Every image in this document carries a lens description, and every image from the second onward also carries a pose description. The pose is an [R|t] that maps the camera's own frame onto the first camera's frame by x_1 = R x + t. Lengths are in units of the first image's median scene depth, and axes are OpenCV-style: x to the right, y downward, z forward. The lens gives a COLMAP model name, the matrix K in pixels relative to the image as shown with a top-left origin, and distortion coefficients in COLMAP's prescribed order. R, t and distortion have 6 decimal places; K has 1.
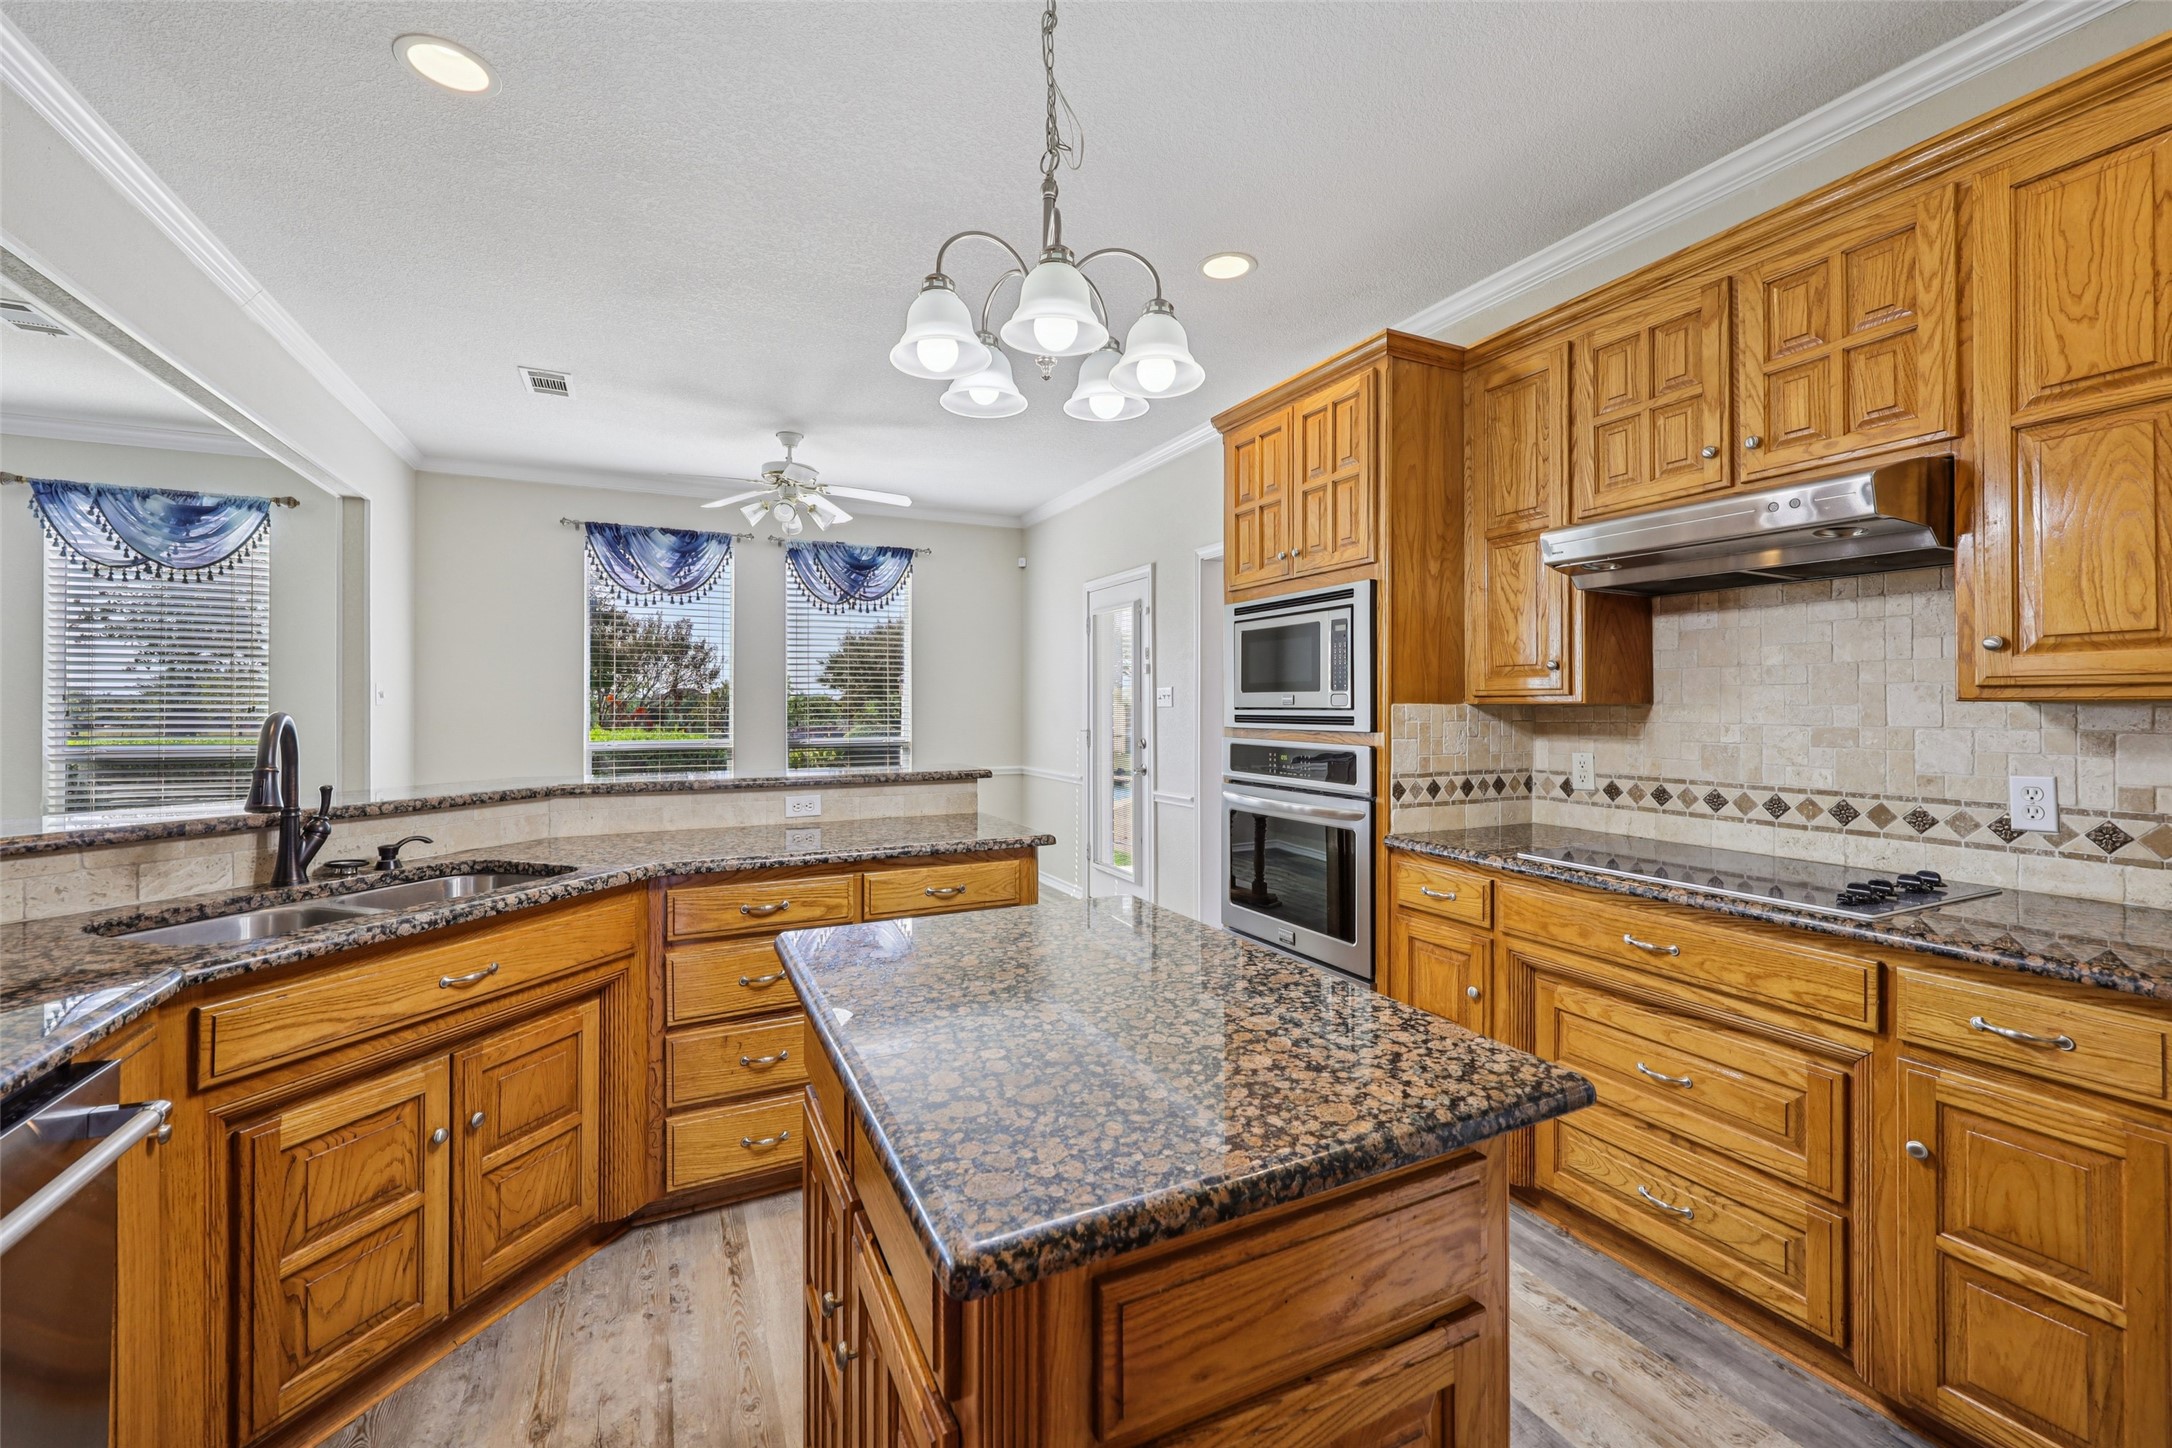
lens RADIAL K [[879.3, 0, 1093.6], [0, 879.3, 711.8], [0, 0, 1]] dist [0.000822, 0.000137]
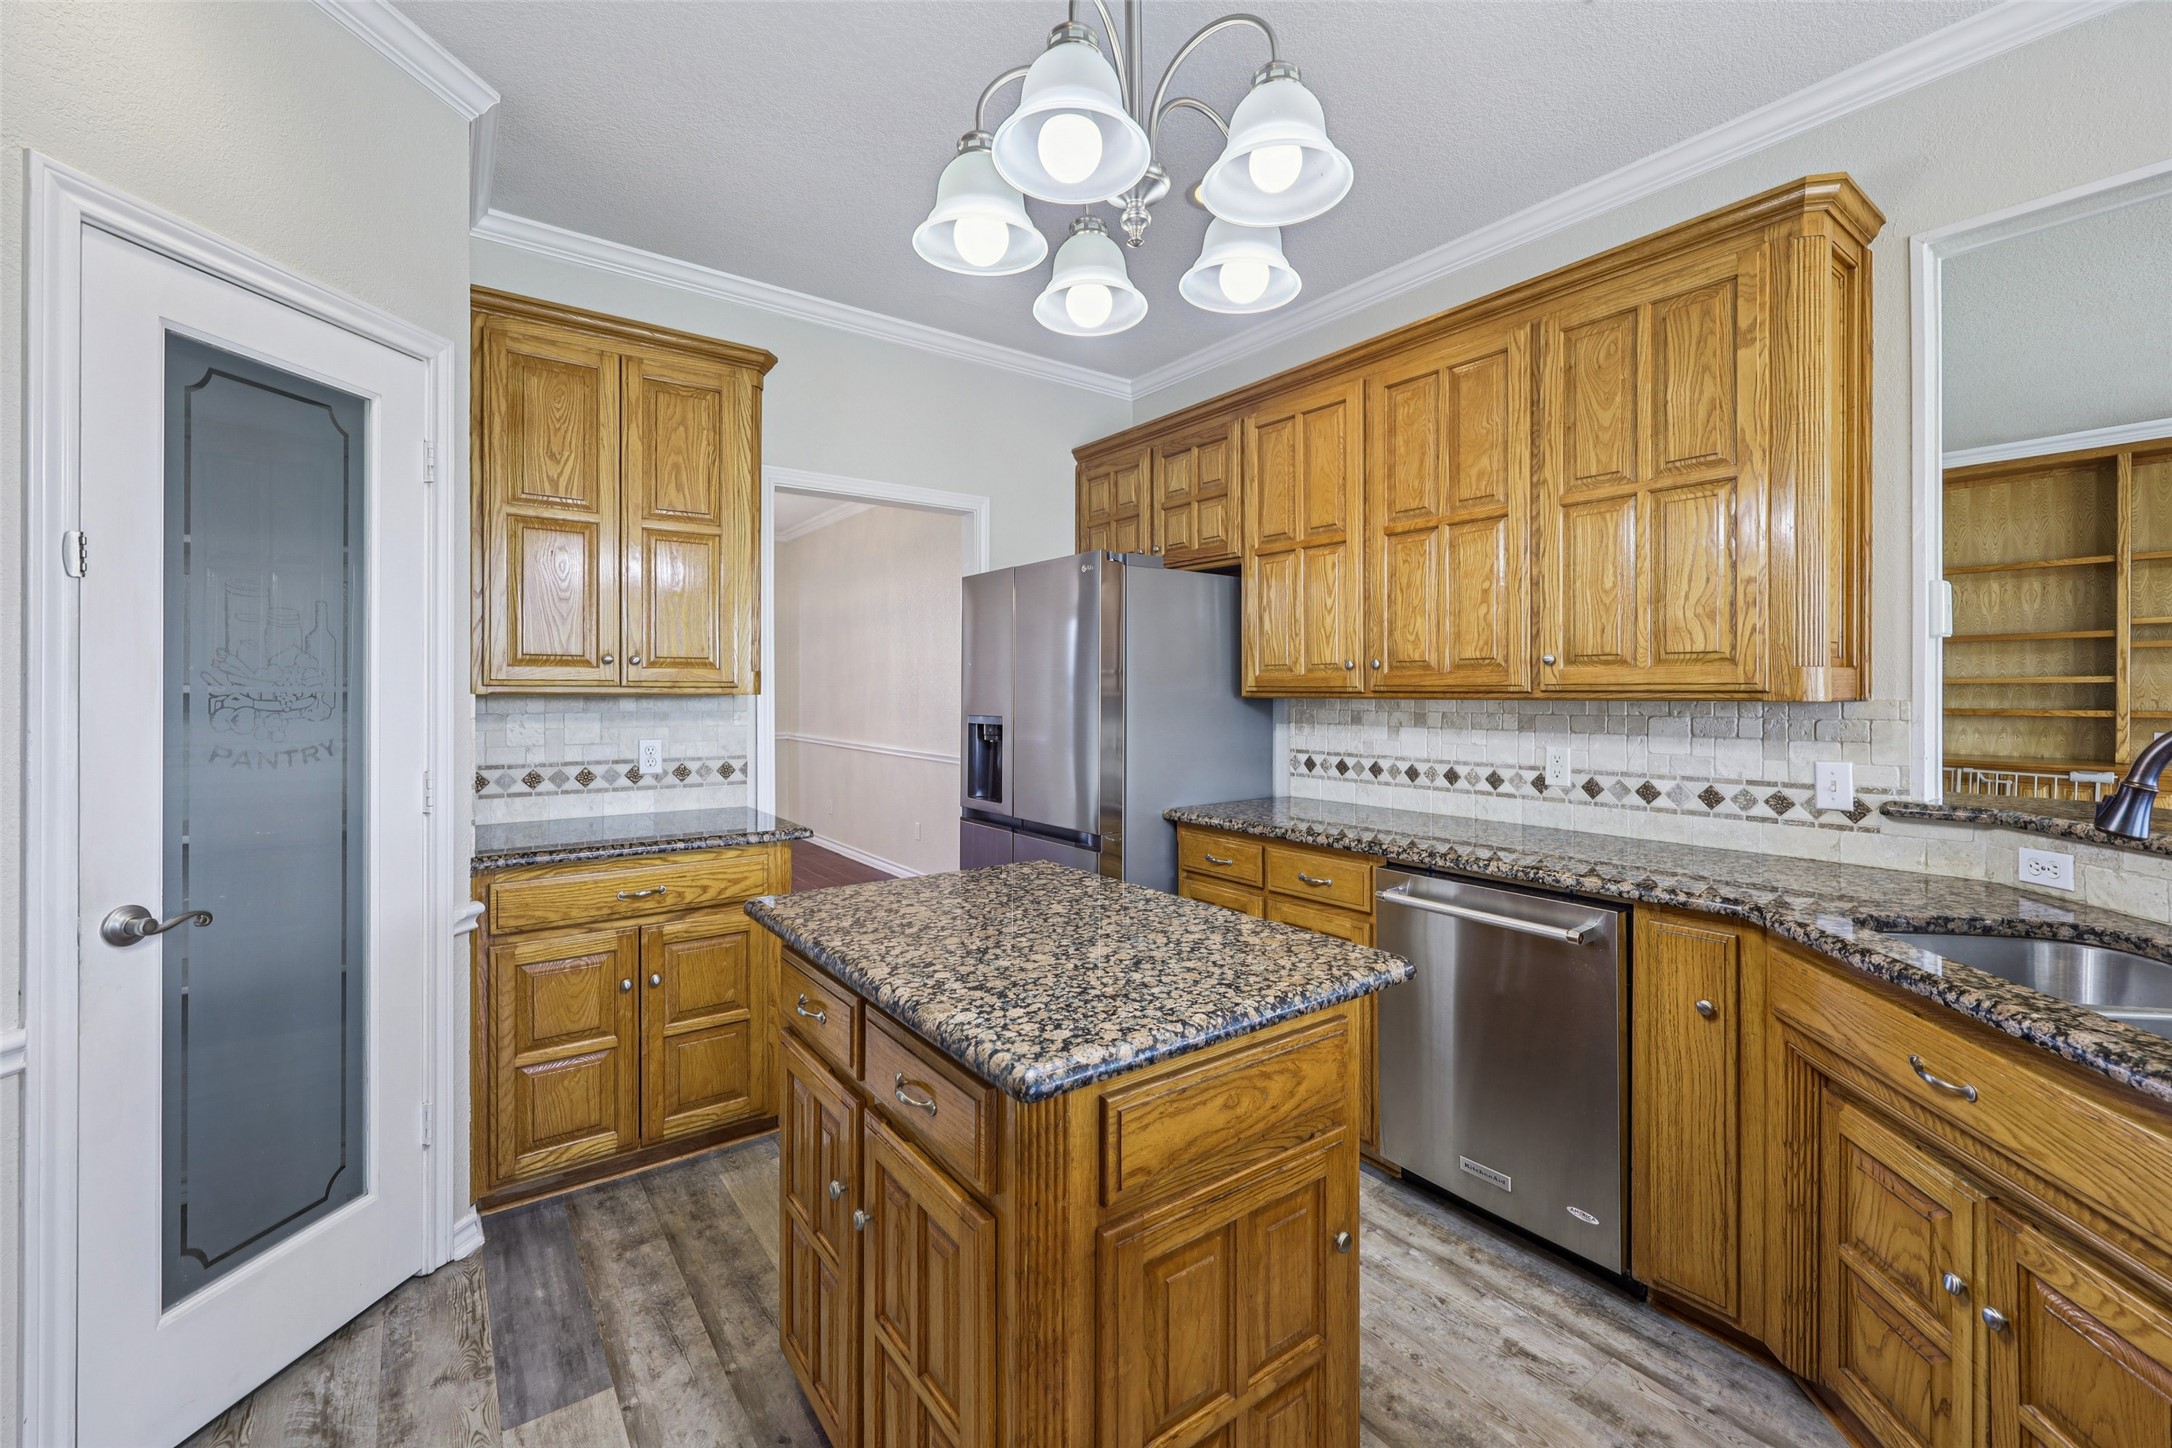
lens RADIAL K [[879.3, 0, 1090.6], [0, 879.3, 690.1], [0, 0, 1]] dist [0.000822, 0.000137]
pose [[-0.984192, -0.003003, -0.177078, 0.078211], [-0.003608, 0.999989, 0.003095, -0.016576], [0.177067, 0.003685, -0.984192, 1.245648]]
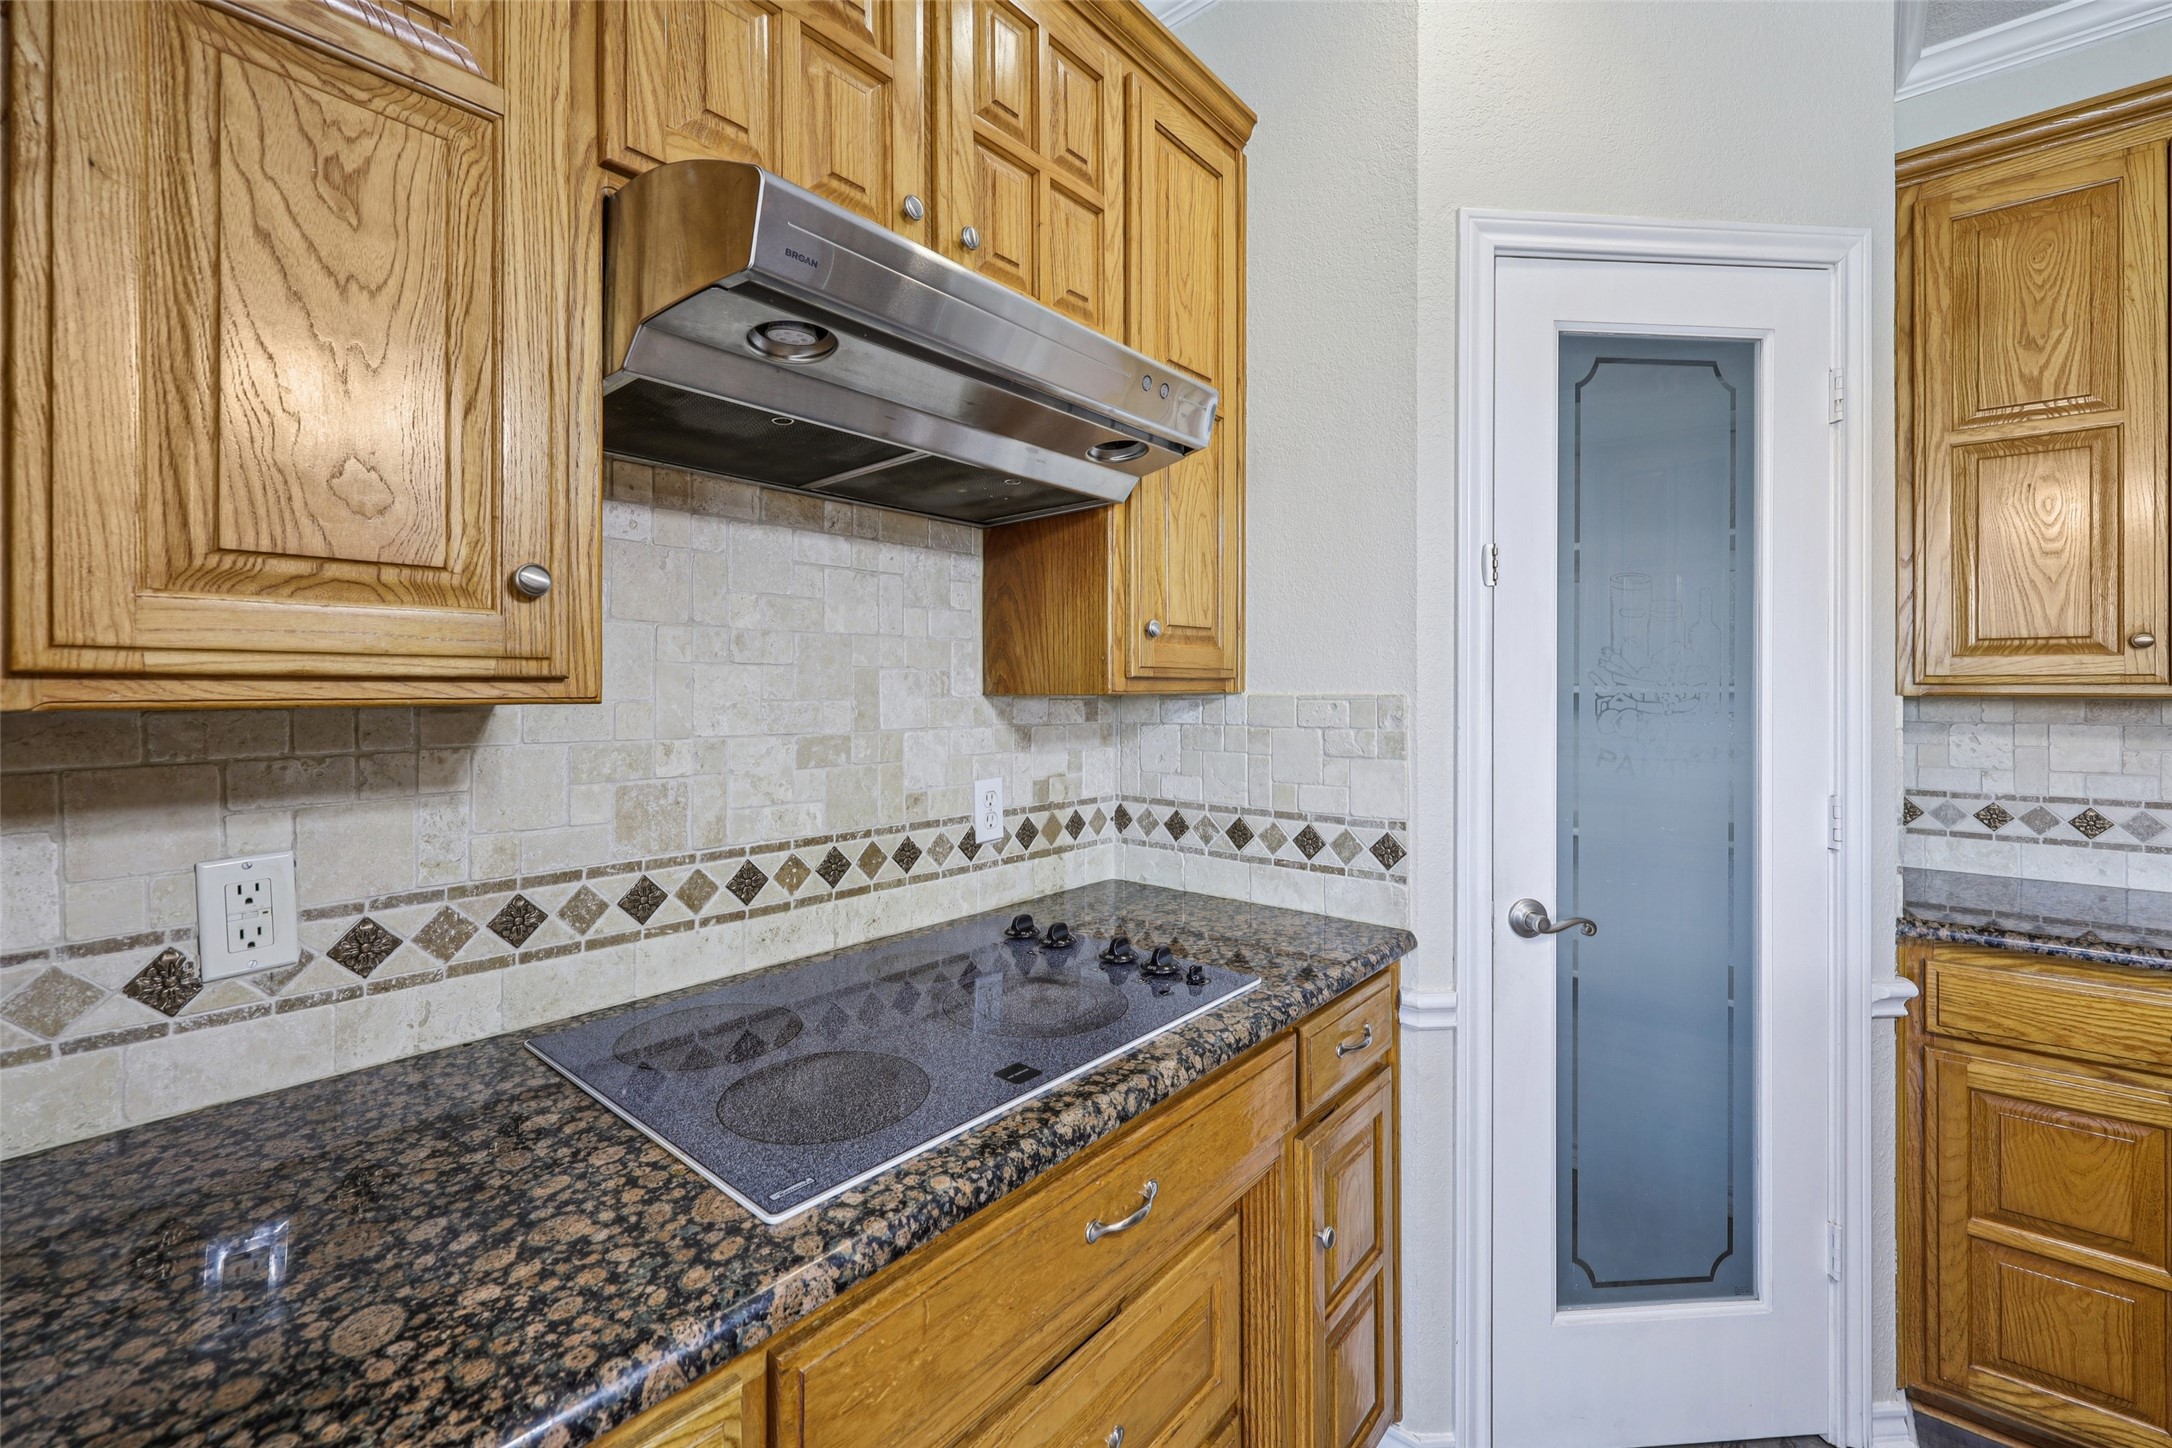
lens RADIAL K [[879.3, 0, 1080.8], [0, 879.3, 686.2], [0, 0, 1]] dist [0.000822, 0.000137]
pose [[-0.381098, -0.002282, 0.924532, 0.182327], [0.002112, 0.999992, 0.003339, -0.018518], [-0.924532, 0.003225, -0.381090, 1.030554]]
